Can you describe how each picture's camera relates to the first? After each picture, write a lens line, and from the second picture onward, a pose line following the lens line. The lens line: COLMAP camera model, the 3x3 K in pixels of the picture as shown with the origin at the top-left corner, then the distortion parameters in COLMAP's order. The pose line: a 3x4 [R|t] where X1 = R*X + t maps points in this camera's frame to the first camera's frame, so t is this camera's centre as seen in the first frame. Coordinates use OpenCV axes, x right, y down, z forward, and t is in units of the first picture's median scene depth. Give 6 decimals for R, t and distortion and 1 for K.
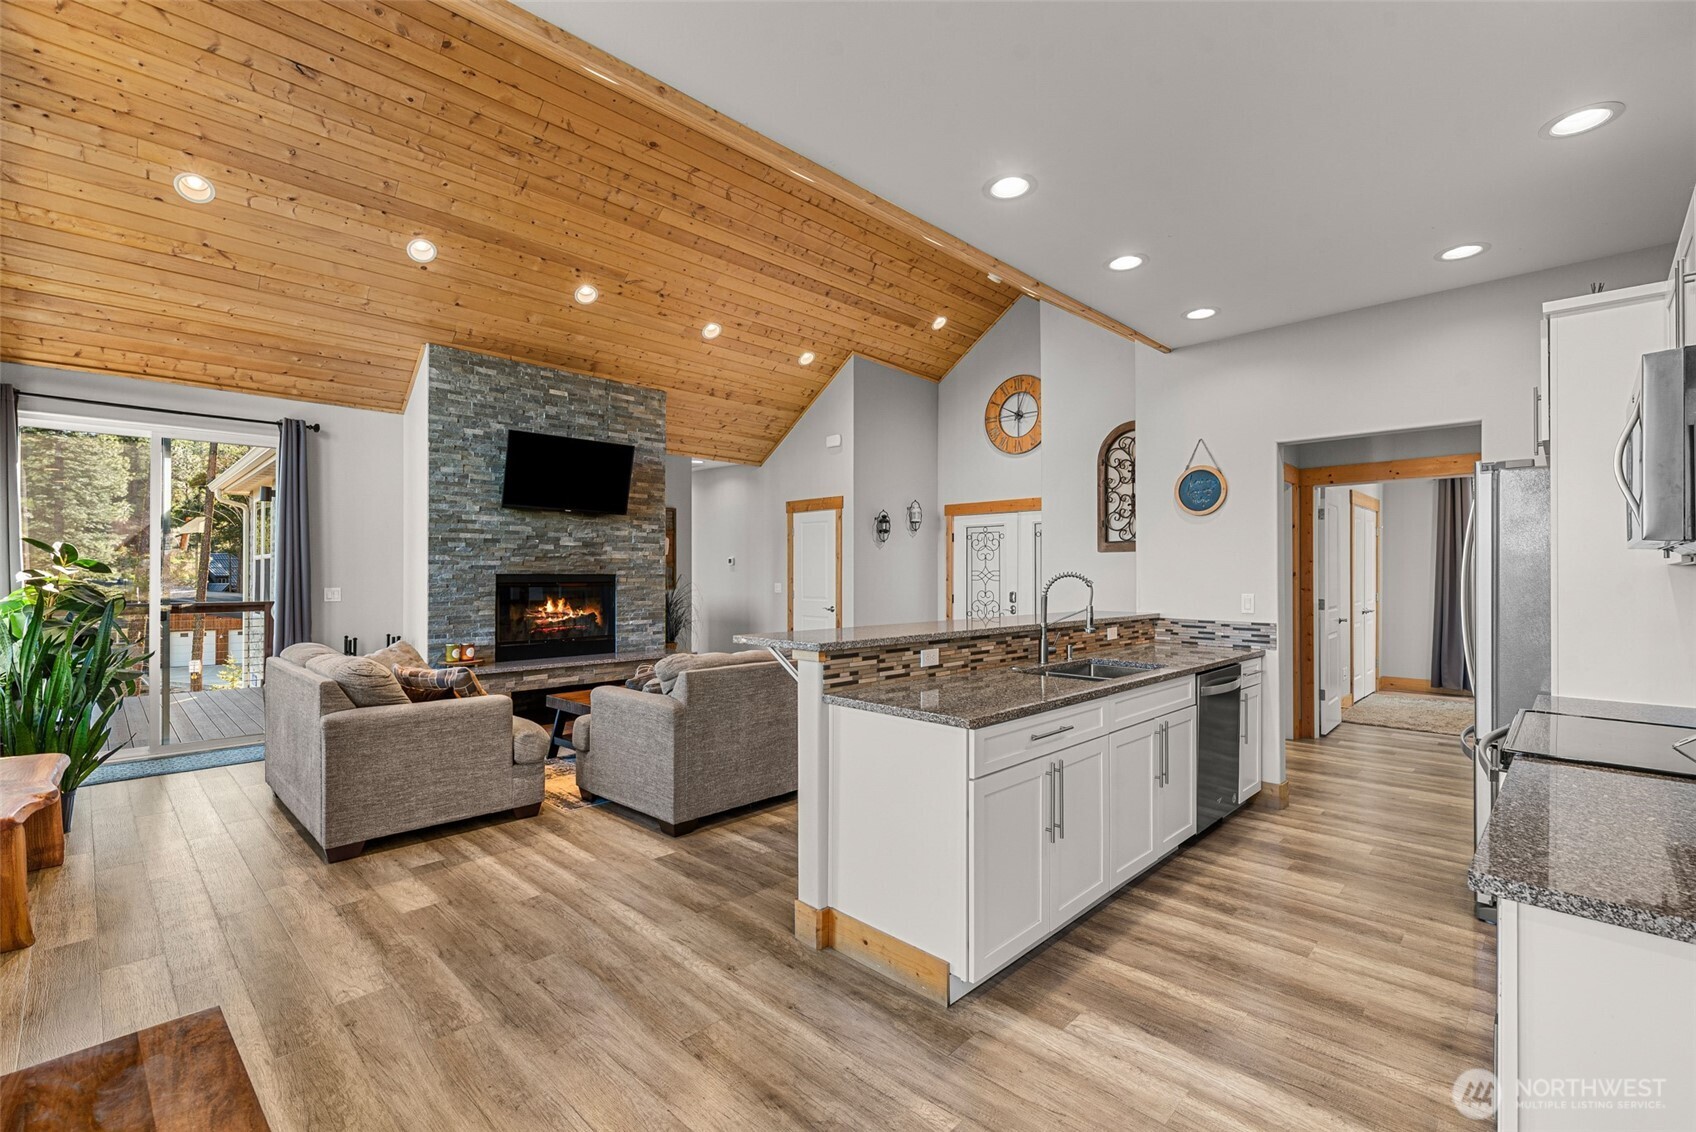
lens RADIAL K [[742.9, 0, 856.2], [0, 742.9, 567.0], [0, 0, 1]] dist [0.001322, -0.000415]
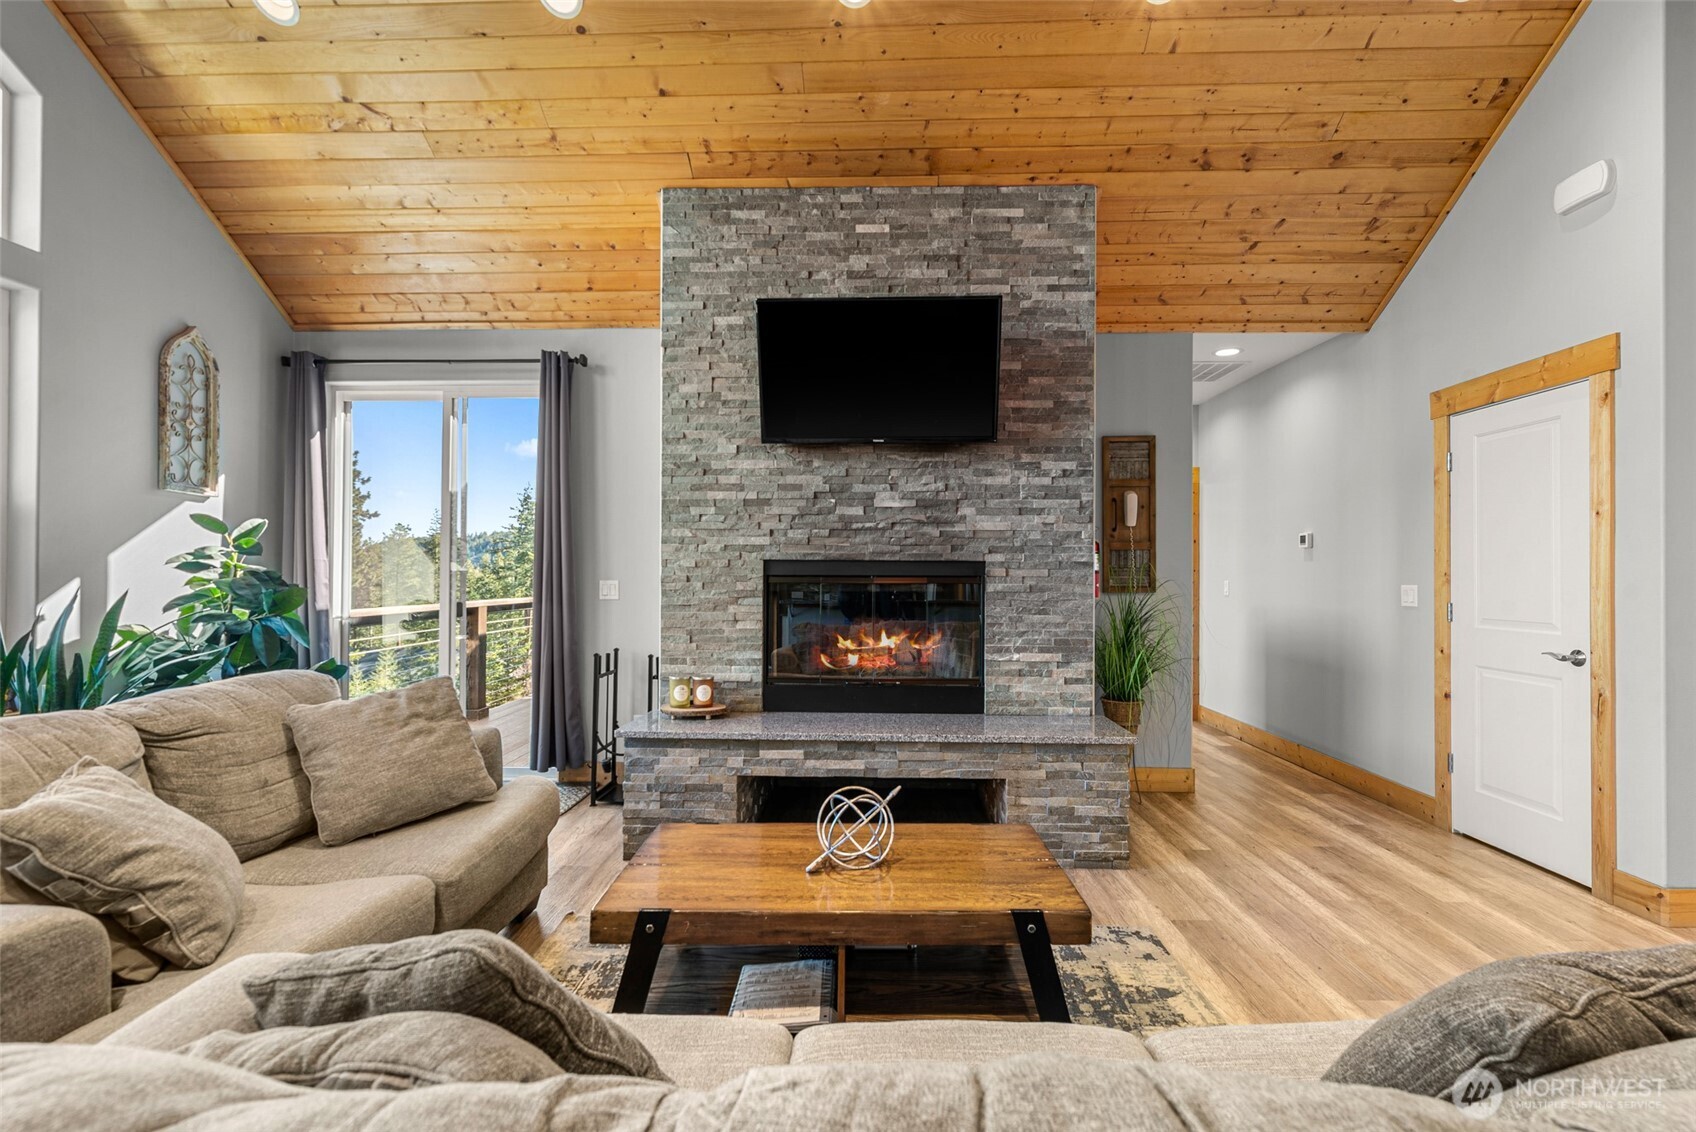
lens RADIAL K [[742.9, 0, 859.3], [0, 742.9, 570.5], [0, 0, 1]] dist [0.001322, -0.000415]
pose [[0.680498, 0.000230, -0.732750, -0.006186], [0.002306, 0.999994, 0.002456, 0.015873], [0.732747, -0.003362, 0.680493, 0.625507]]
